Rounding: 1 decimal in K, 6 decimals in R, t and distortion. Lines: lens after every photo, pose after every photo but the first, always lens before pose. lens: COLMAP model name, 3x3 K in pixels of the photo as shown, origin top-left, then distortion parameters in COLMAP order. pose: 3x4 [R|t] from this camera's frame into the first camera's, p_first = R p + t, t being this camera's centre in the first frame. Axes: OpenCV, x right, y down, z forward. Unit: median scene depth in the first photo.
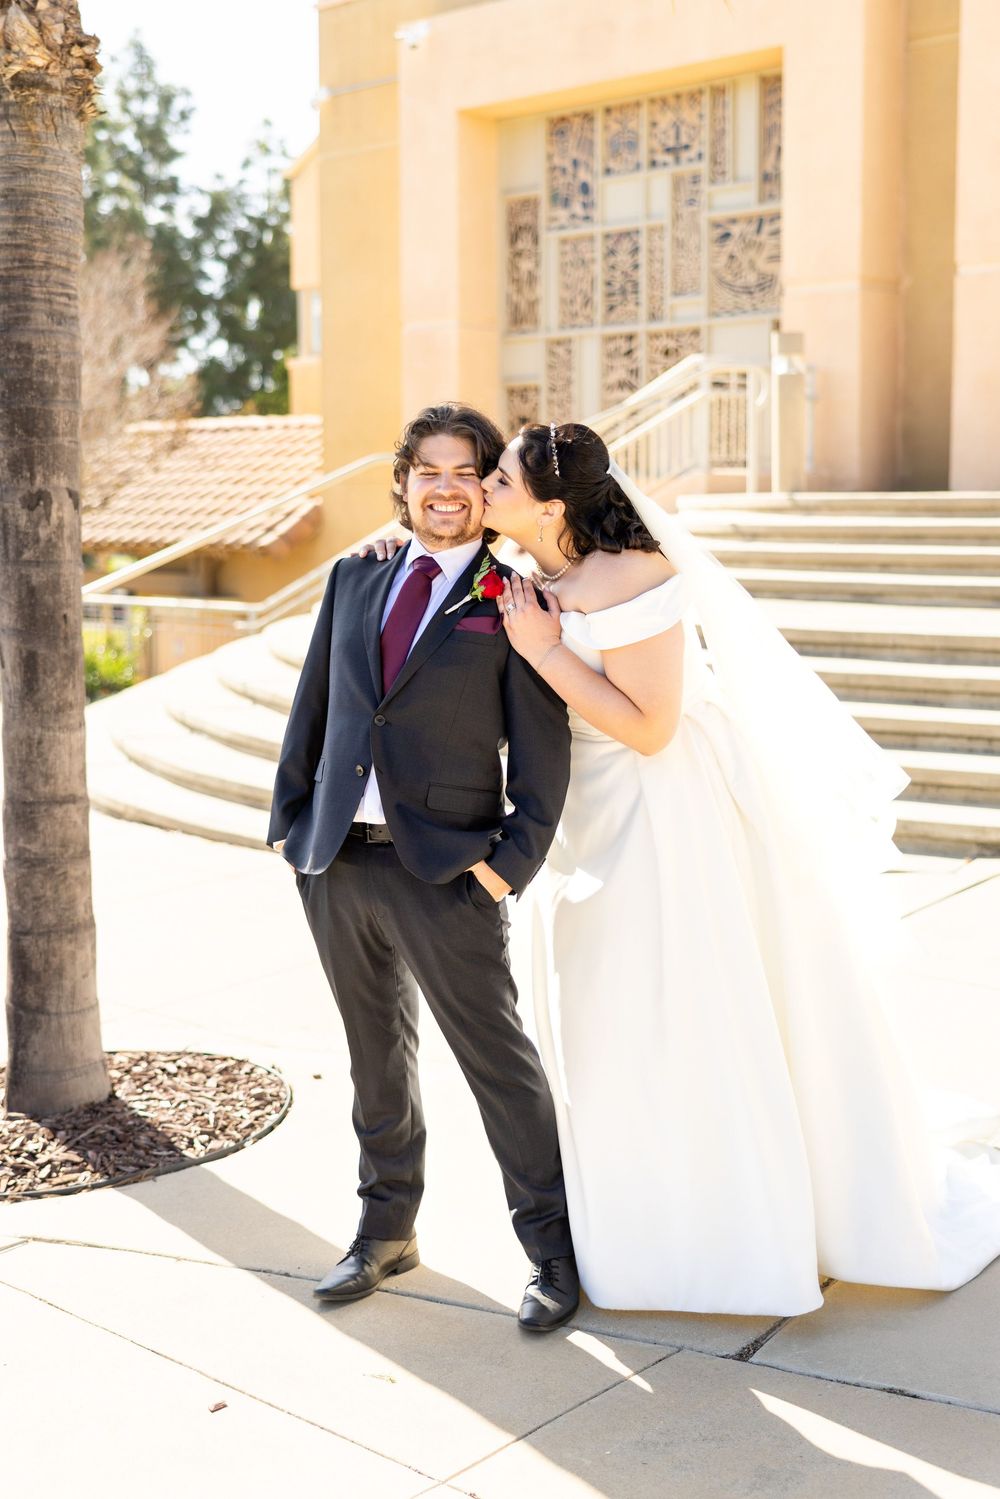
lens RADIAL K [[1744.7, 0, 503.7], [0, 1744.7, 748.0], [0, 0, 1]] dist [-0.005666, 0.000000]
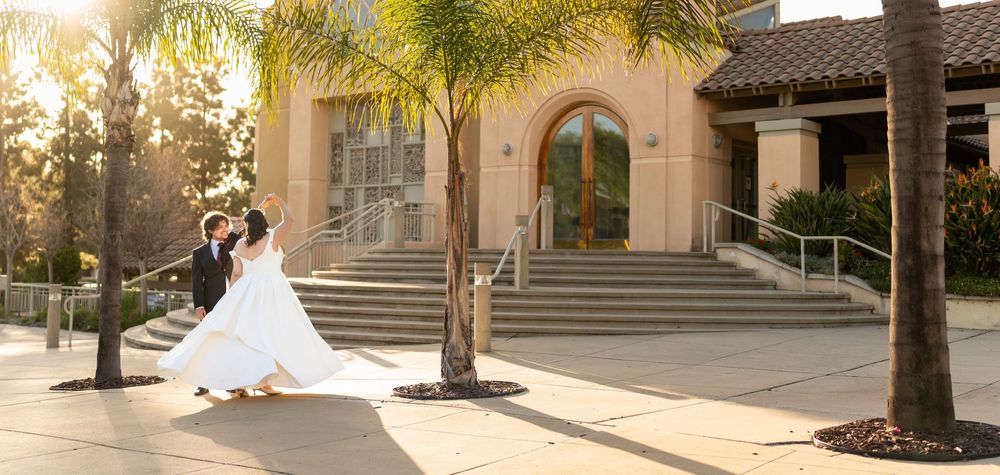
lens RADIAL K [[1040.2, 0, 498.9], [0, 1040.2, 236.1], [0, 0, 1]] dist [-0.003172, 0.000000]
pose [[0.997915, 0.019587, 0.061503, 0.155754], [-0.008899, 0.985497, -0.169459, 0.083994], [-0.063930, 0.168558, 0.983616, -0.471550]]
